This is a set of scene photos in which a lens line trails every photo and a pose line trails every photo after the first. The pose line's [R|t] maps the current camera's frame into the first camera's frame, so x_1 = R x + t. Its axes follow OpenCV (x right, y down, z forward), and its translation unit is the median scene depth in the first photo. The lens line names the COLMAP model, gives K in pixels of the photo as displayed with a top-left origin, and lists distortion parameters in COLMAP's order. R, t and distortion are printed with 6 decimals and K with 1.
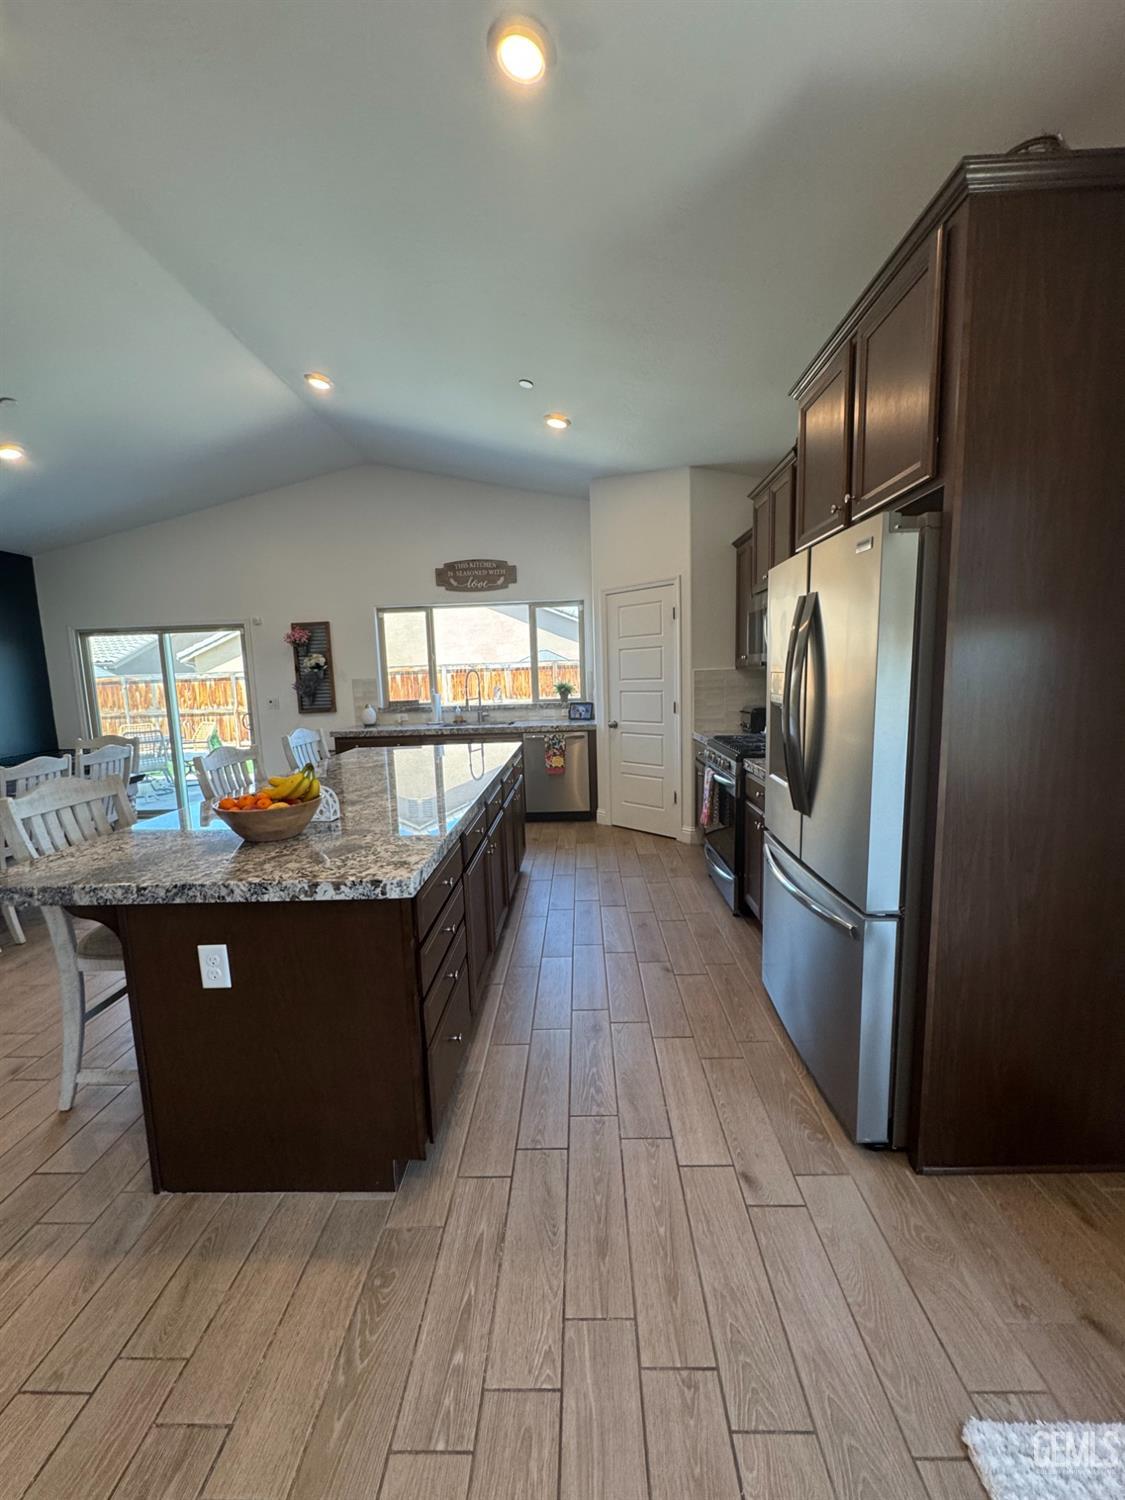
lens RADIAL K [[606.1, 0, 563.4], [0, 606.1, 748.7], [0, 0, 1]] dist [-0.002149, 0.000073]
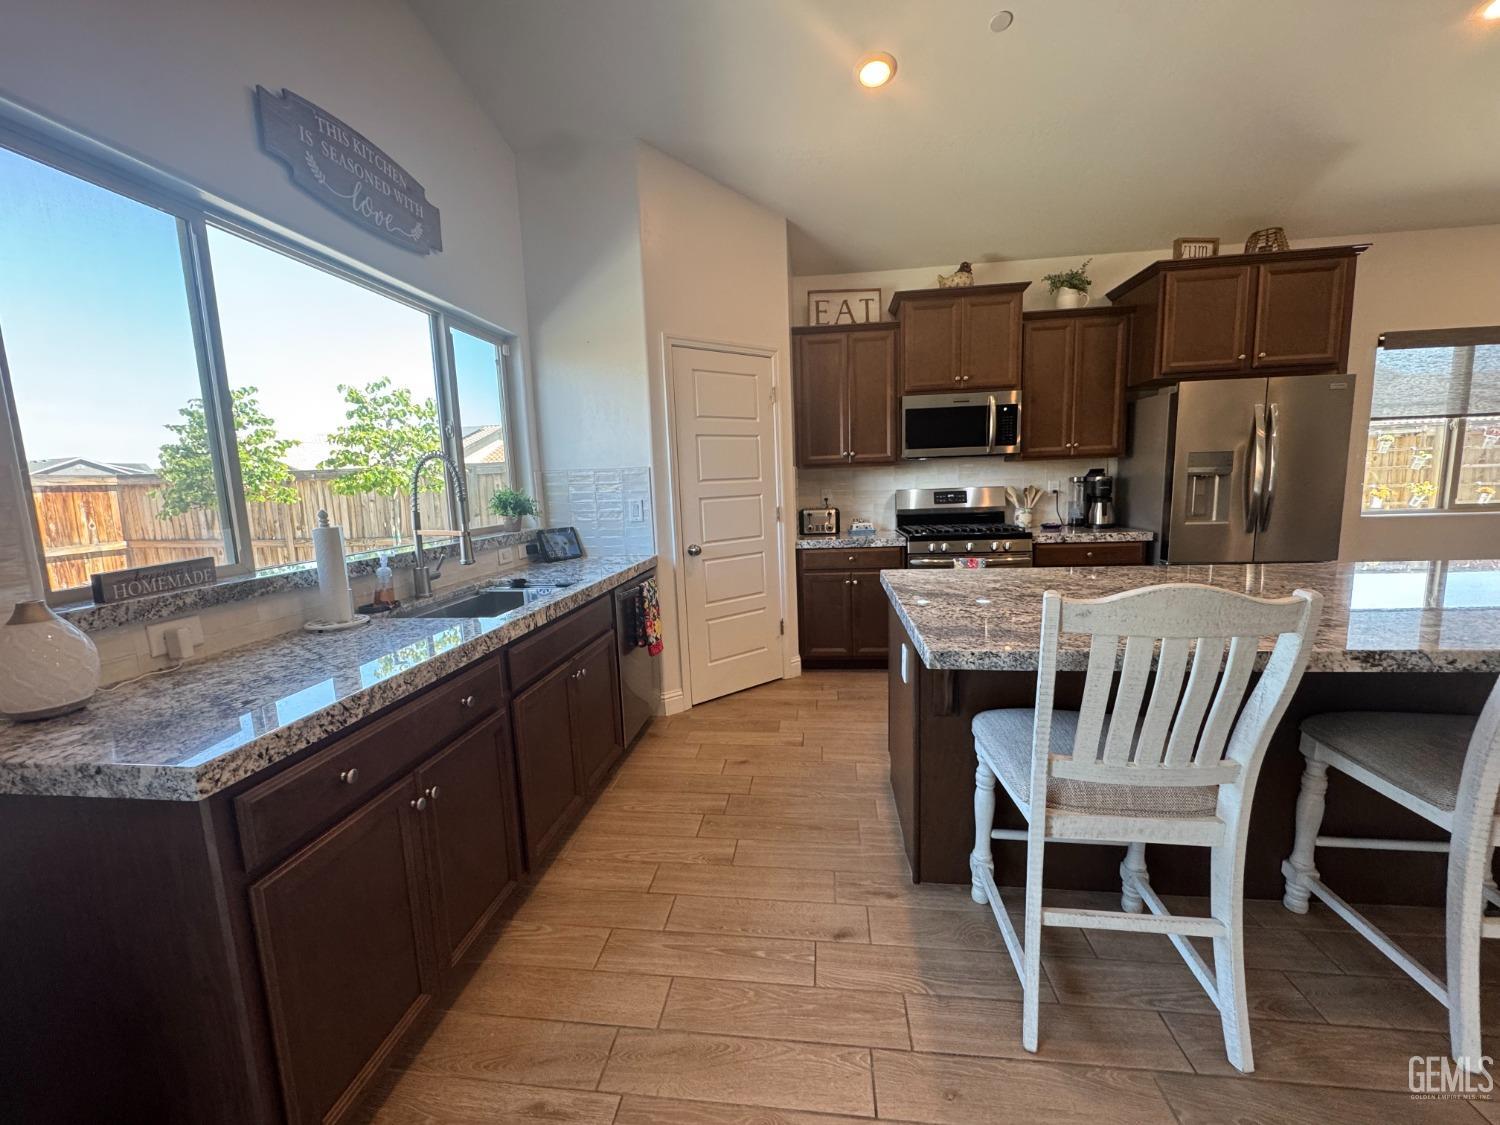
lens RADIAL K [[606.1, 0, 754.6], [0, 606.1, 557.4], [0, 0, 1]] dist [-0.002149, 0.000073]
pose [[0.090320, -0.097930, 0.991086, -0.490902], [0.158943, 0.983816, 0.082727, -0.066727], [-0.983148, 0.150054, 0.104423, 0.772594]]
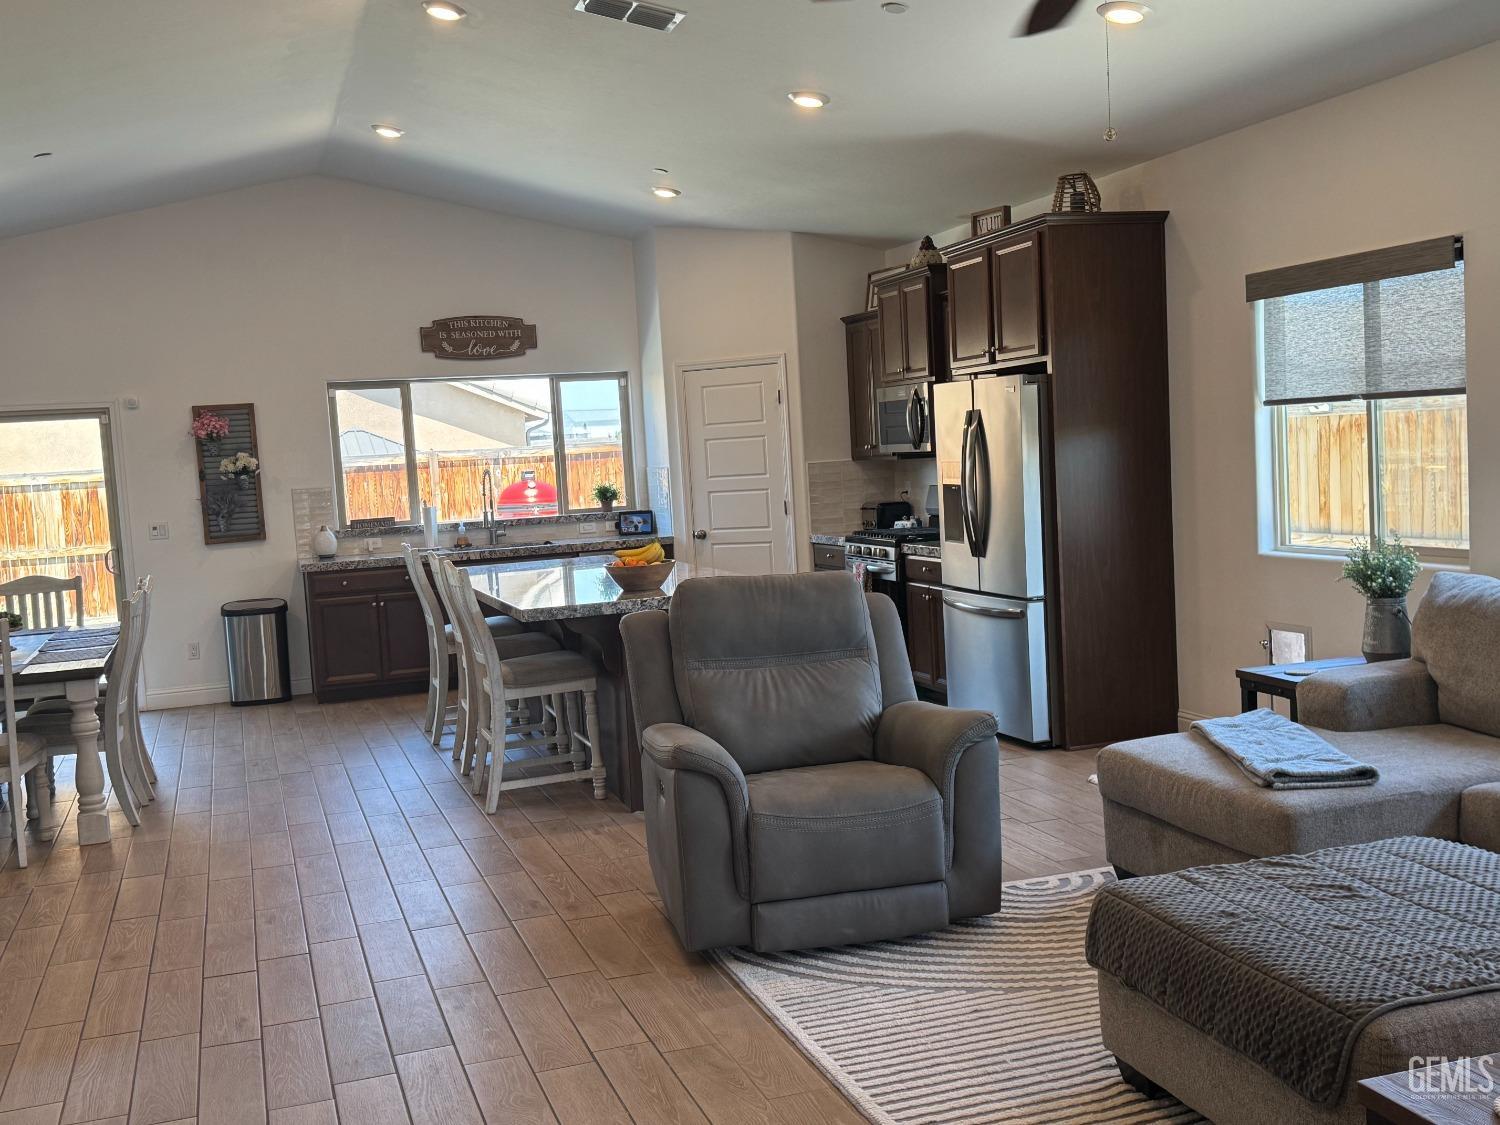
lens RADIAL K [[1566.4, 0, 748.9], [0, 1566.4, 558.3], [0, 0, 1]] dist [0.144142, 0.000000]
pose [[0.939215, -0.047980, 0.339962, -0.486008], [0.071366, 0.995842, -0.056618, 0.097337], [-0.335832, 0.077438, 0.938733, -0.813861]]
